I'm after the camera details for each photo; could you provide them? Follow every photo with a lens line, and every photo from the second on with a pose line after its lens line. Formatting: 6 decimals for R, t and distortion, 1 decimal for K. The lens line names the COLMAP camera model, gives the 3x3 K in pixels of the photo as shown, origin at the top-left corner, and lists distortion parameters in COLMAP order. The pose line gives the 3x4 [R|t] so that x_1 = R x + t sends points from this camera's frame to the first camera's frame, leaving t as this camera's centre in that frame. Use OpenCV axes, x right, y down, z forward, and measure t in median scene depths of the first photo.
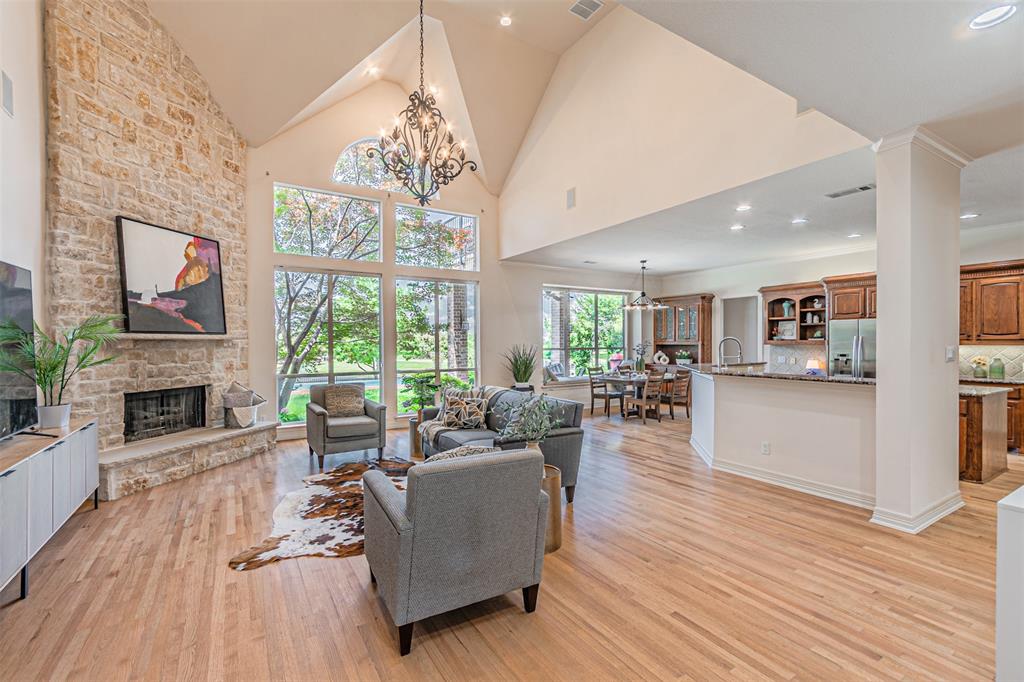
lens RADIAL K [[443.1, 0, 503.3], [0, 443.1, 344.6], [0, 0, 1]] dist [0.000402, -0.000164]
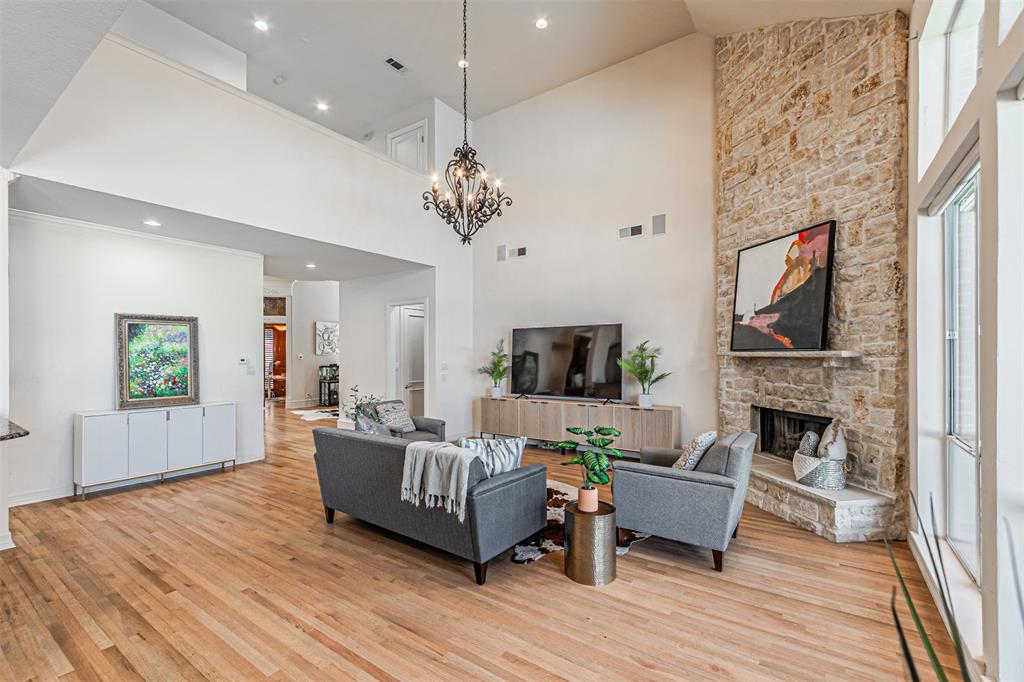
lens RADIAL K [[443.6, 0, 506.3], [0, 443.6, 352.9], [0, 0, 1]] dist [0.001616, -0.000854]
pose [[-0.914568, 0.005883, -0.404389, 0.140540], [0.004753, 0.999981, 0.003797, -0.025399], [0.404404, 0.001551, -0.914579, 1.554605]]
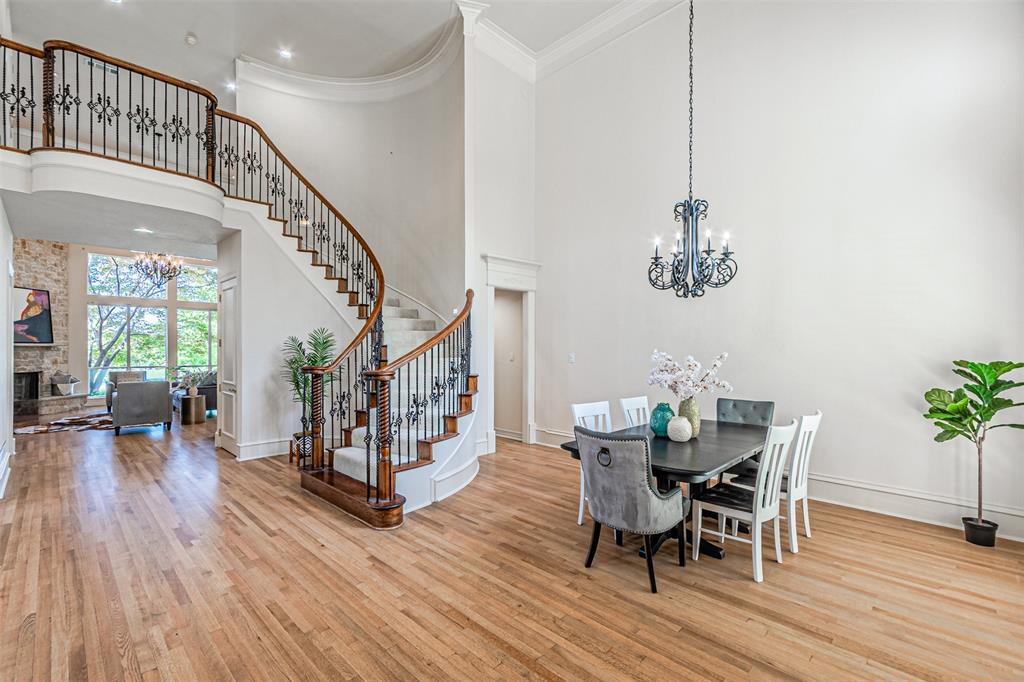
lens RADIAL K [[449.6, 0, 510.1], [0, 449.6, 346.0], [0, 0, 1]] dist [-0.001169, -0.000219]
pose [[0.969718, 0.004599, 0.244184, 0.768992], [-0.001986, 0.999938, -0.010948, 0.004361], [-0.244219, 0.010132, 0.969667, -1.288166]]
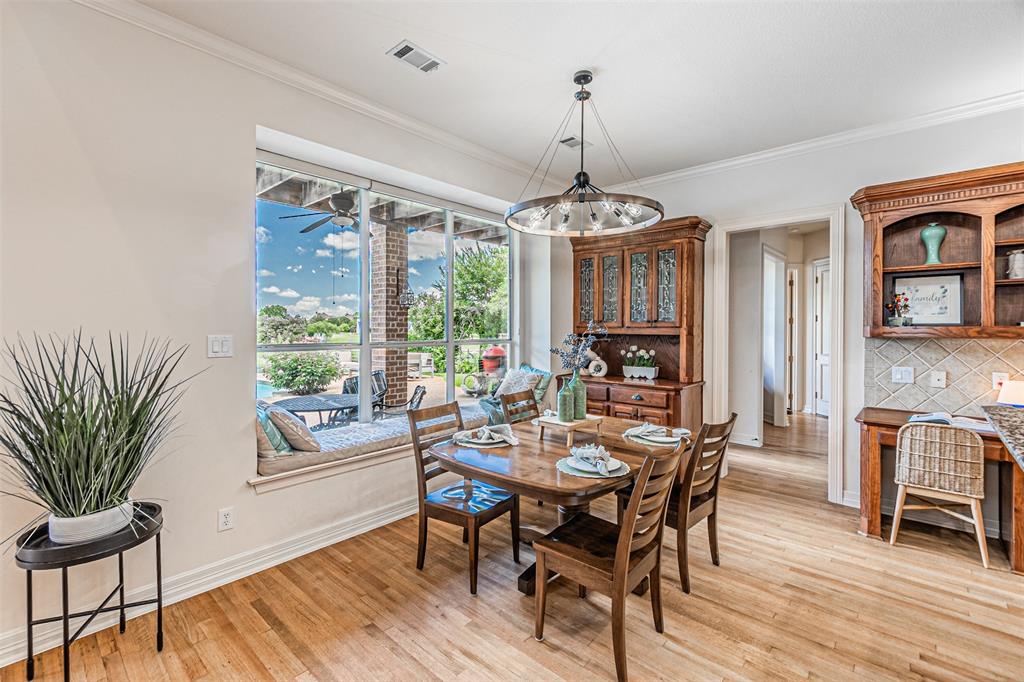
lens RADIAL K [[449.6, 0, 508.3], [0, 449.6, 329.5], [0, 0, 1]] dist [-0.000566, -0.000251]
pose [[0.957936, 0.003220, 0.286963, 0.277773], [-0.003309, 0.999995, -0.000176, -0.008648], [-0.286962, -0.000781, 0.957942, 1.134367]]
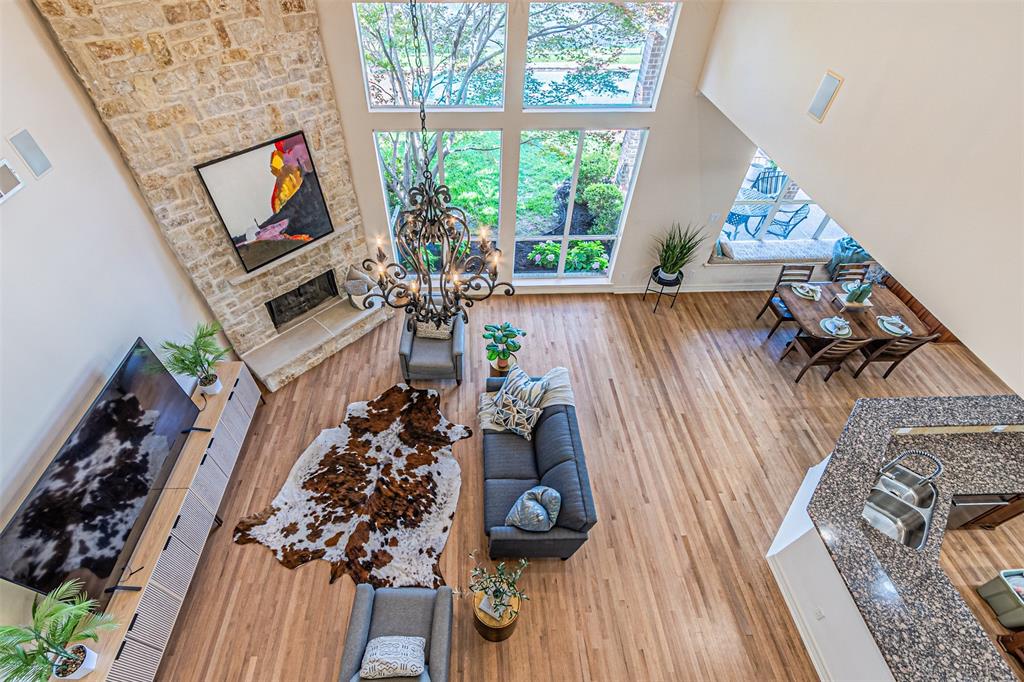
lens RADIAL K [[455.8, 0, 482.8], [0, 455.8, 354.0], [0, 0, 1]] dist [-0.000507, -0.000709]
pose [[0.871527, 0.364186, -0.328344, 0.114598], [-0.011934, 0.685170, 0.728285, -0.628499], [0.490203, -0.630801, 0.601490, 0.396735]]
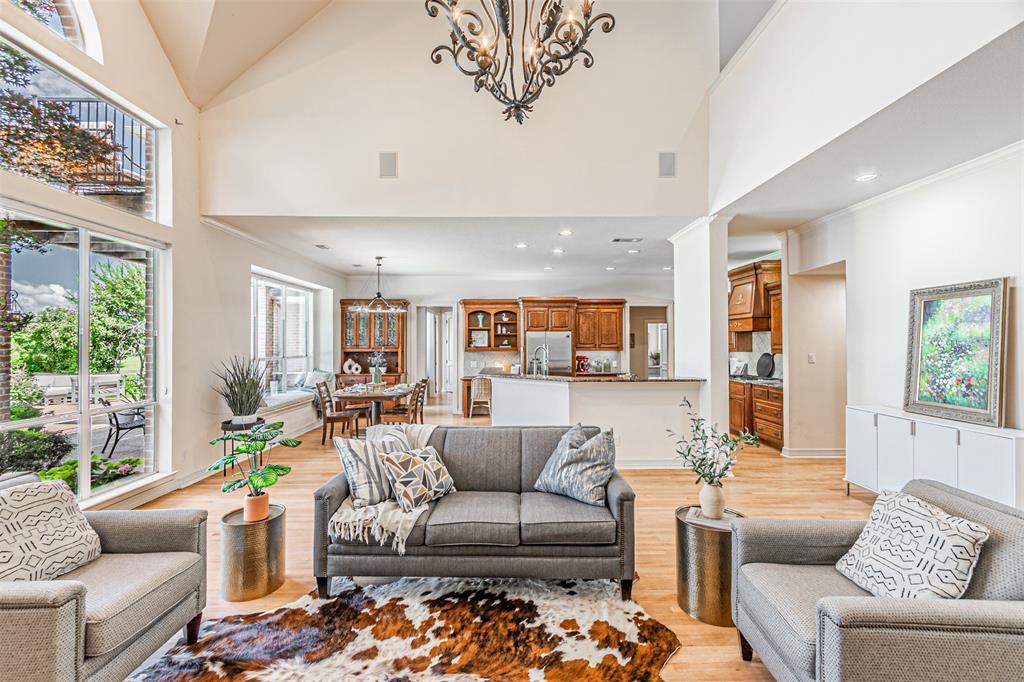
lens RADIAL K [[445.4, 0, 508.0], [0, 445.4, 338.5], [0, 0, 1]] dist [0.012455, 0.000008]
pose [[0.508033, 0.012025, 0.861254, -0.501950], [0.005446, 0.999838, -0.017172, -0.018802], [-0.861320, 0.013414, 0.507885, 0.537419]]
